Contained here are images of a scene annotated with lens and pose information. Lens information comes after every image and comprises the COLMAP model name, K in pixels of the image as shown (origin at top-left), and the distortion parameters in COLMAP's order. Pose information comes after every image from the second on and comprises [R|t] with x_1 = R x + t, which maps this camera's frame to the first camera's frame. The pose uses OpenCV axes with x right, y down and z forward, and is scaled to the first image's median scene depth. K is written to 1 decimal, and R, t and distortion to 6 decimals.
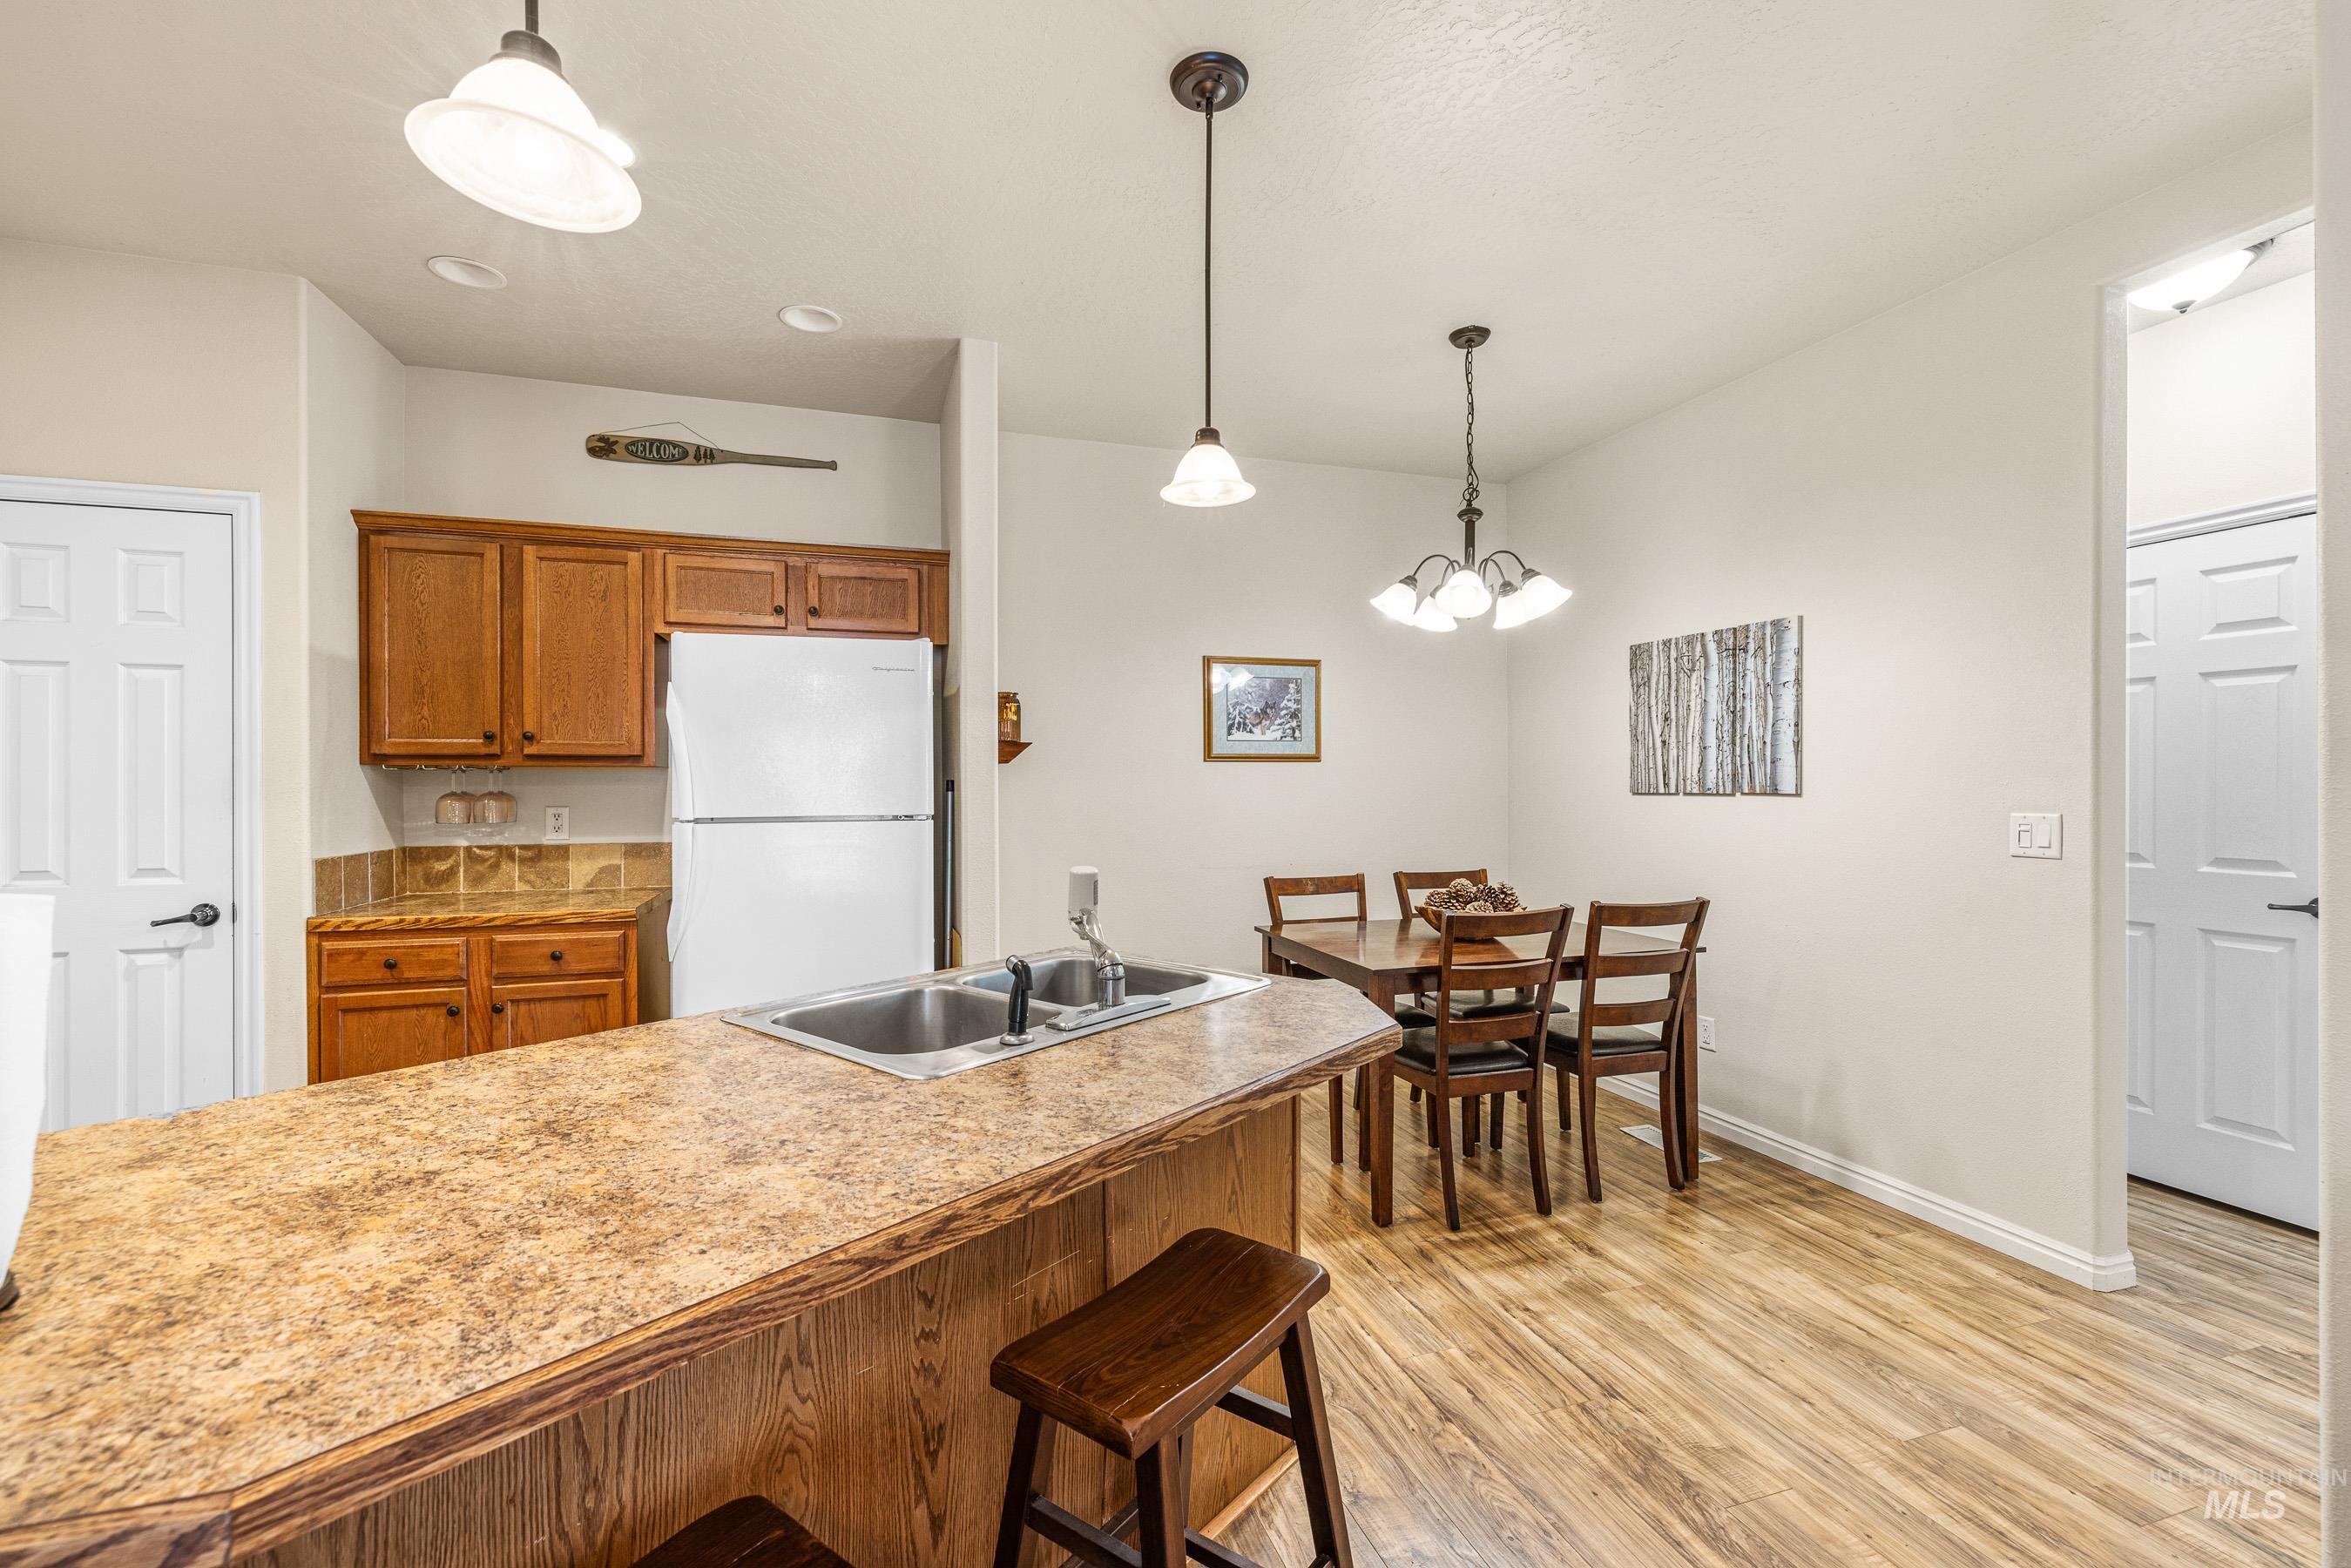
lens RADIAL K [[984.8, 0, 1168.5], [0, 984.8, 782.7], [0, 0, 1]] dist [0.001430, 0.000363]
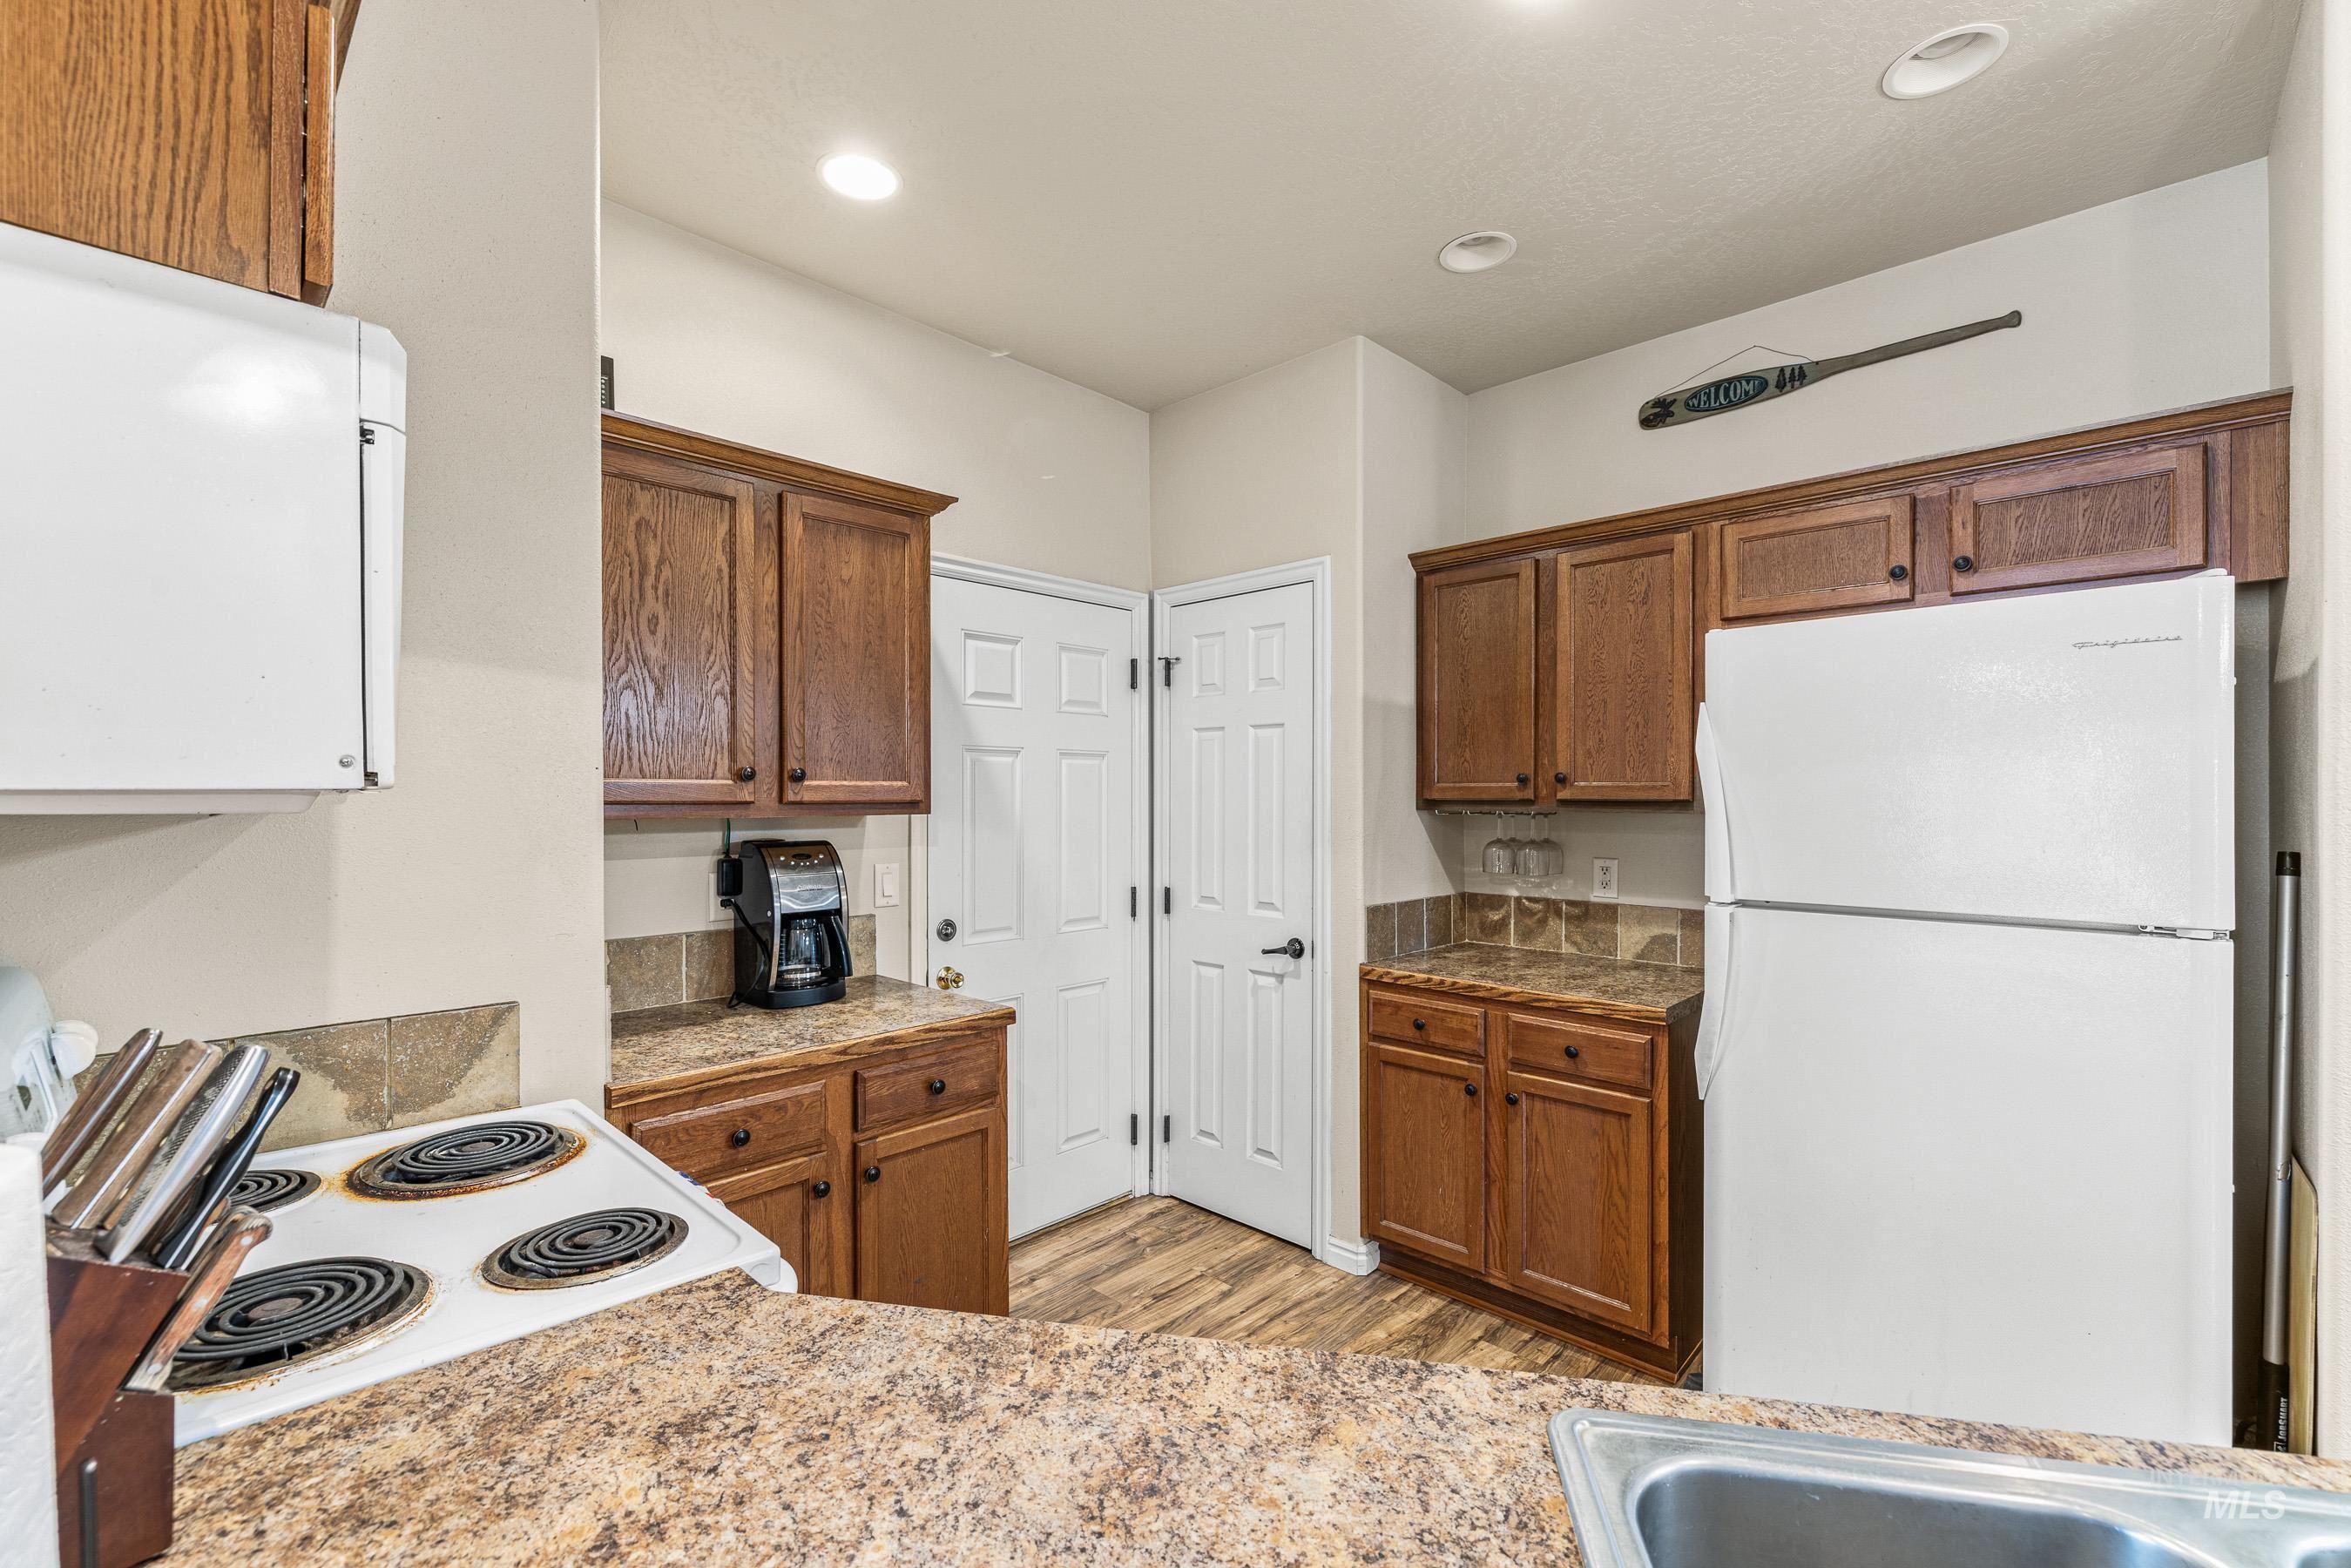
lens RADIAL K [[987.5, 0, 1178.7], [0, 987.5, 798.0], [0, 0, 1]] dist [-0.000518, -0.000003]
pose [[0.478123, 0.005331, -0.878277, -0.059277], [-0.002677, 0.999986, 0.004612, -0.033041], [0.878289, 0.000146, 0.478131, 0.303237]]
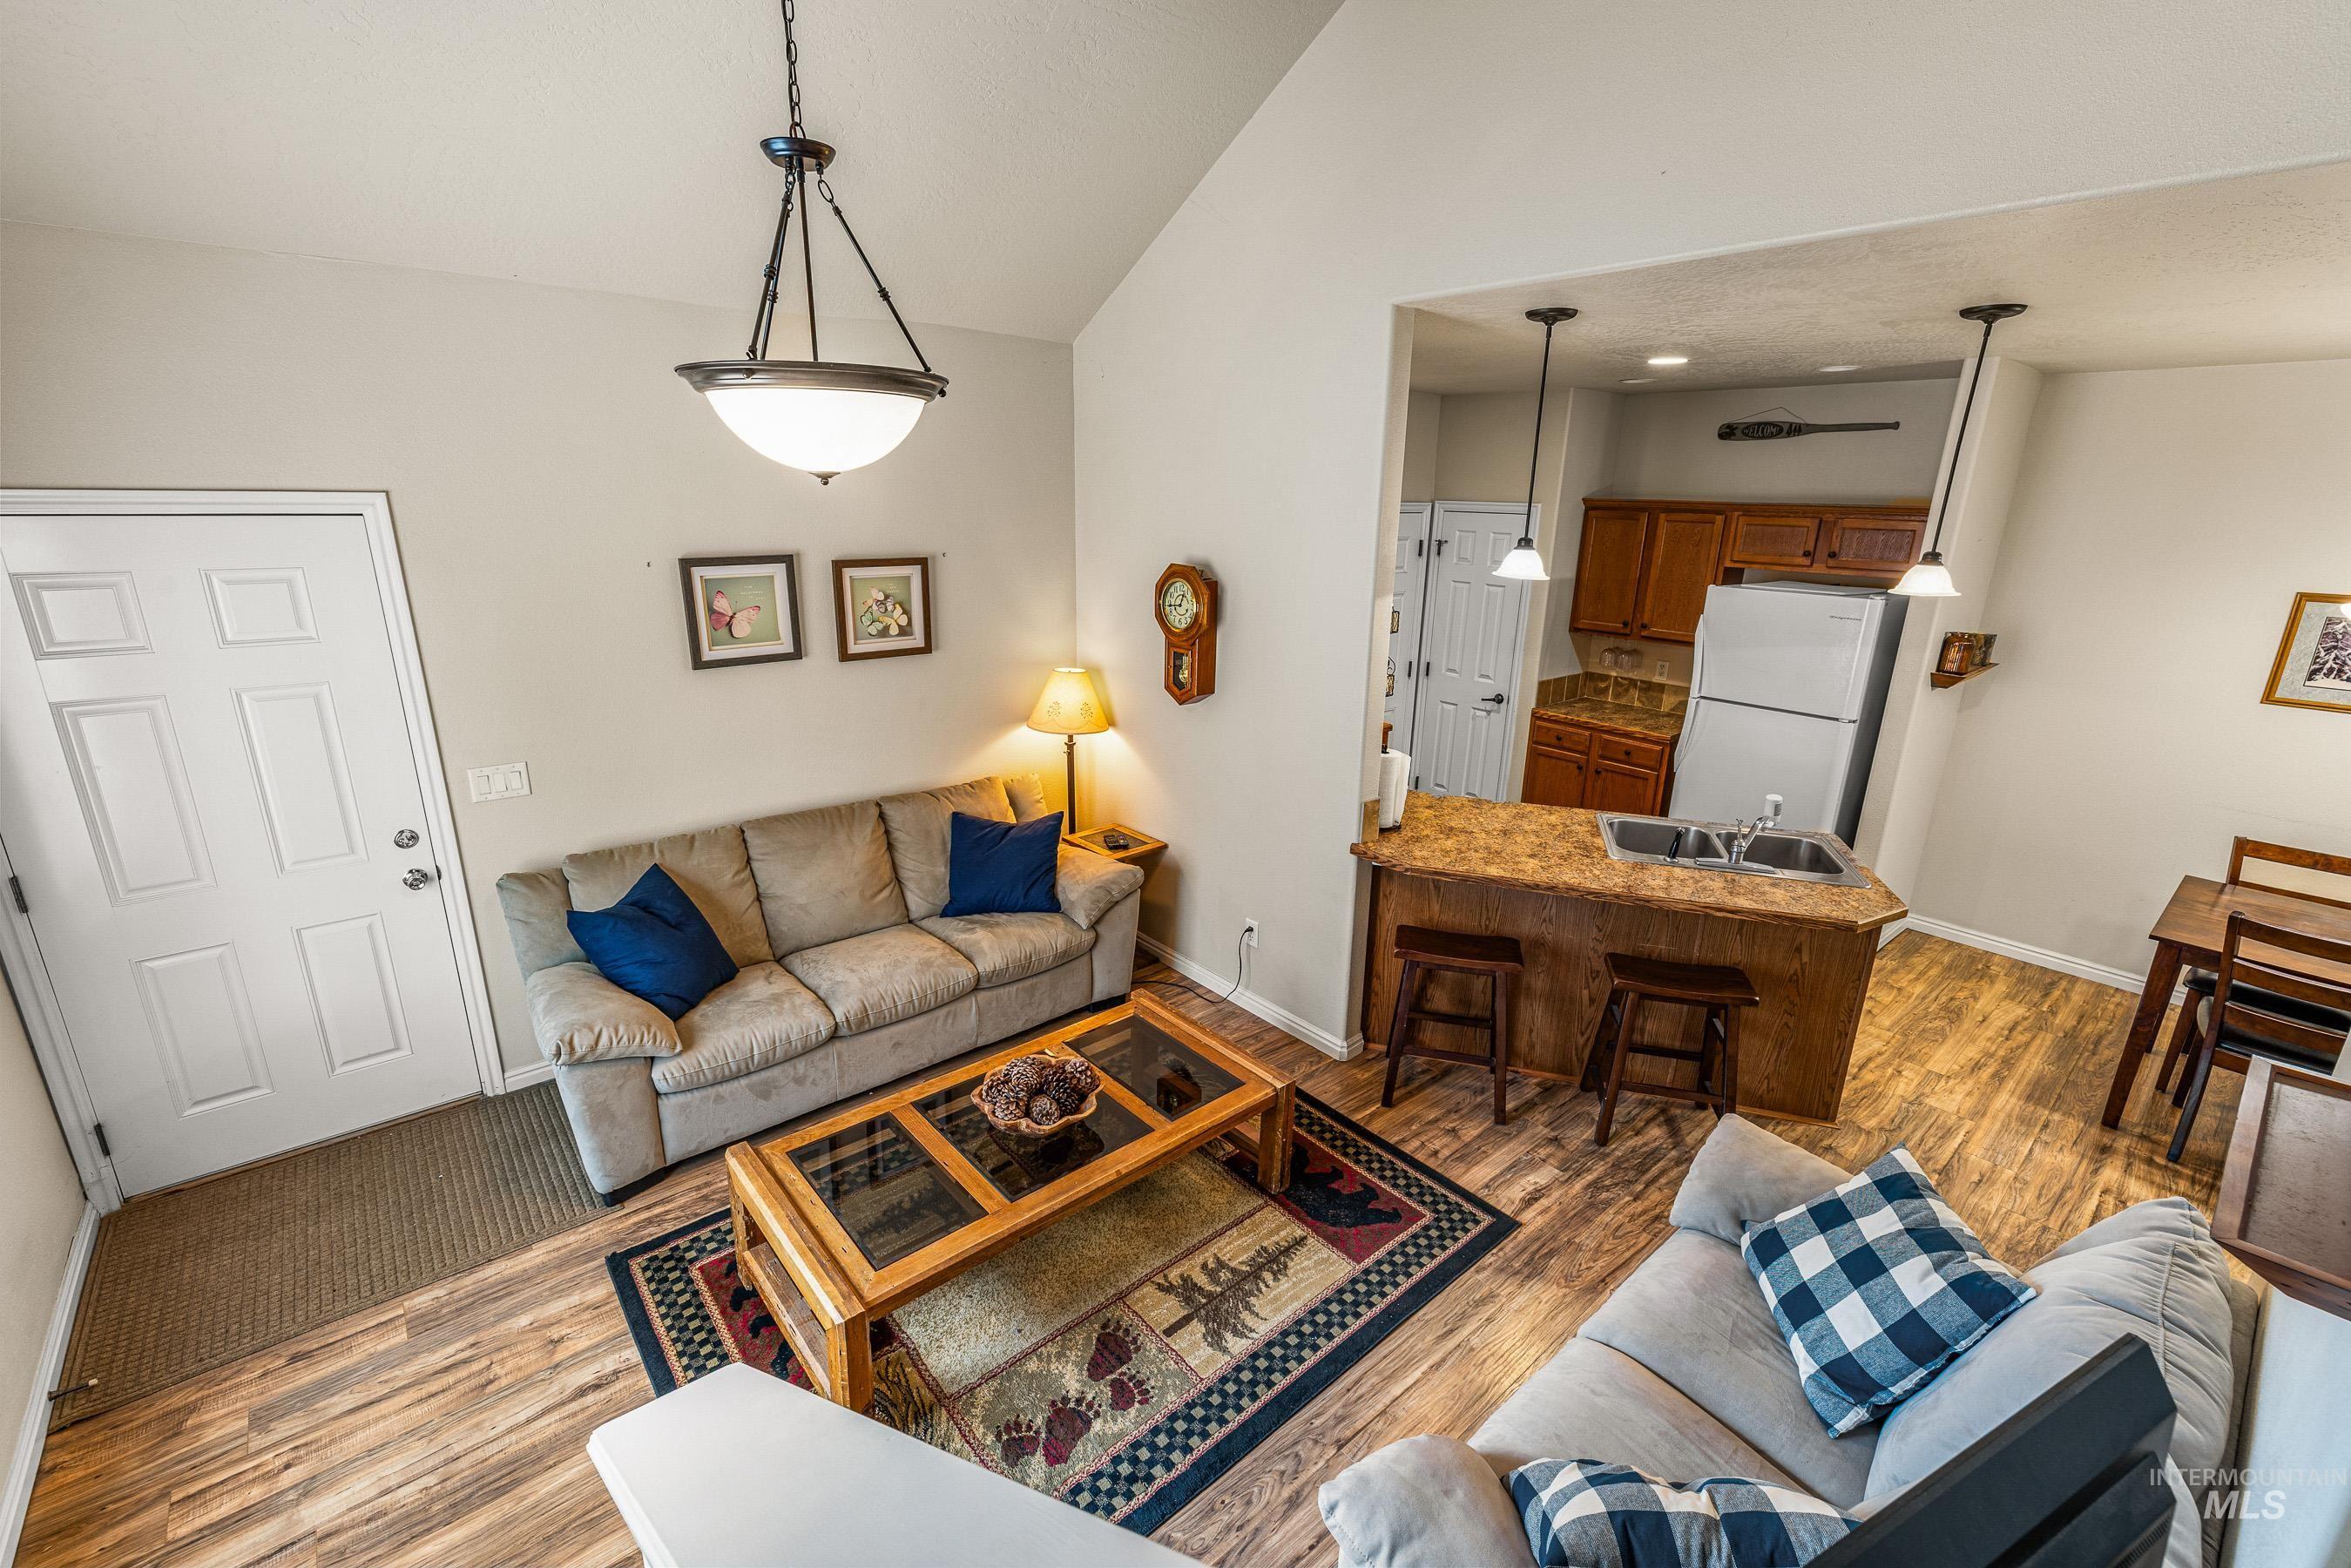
lens RADIAL K [[994.5, 0, 1175.5], [0, 994.5, 784.0], [0, 0, 1]] dist [0.000811, -0.000147]
pose [[0.386906, 0.275330, -0.880055, 0.671679], [-0.021519, 0.956819, 0.289886, -0.273916], [0.921868, -0.093221, 0.376124, -0.470686]]
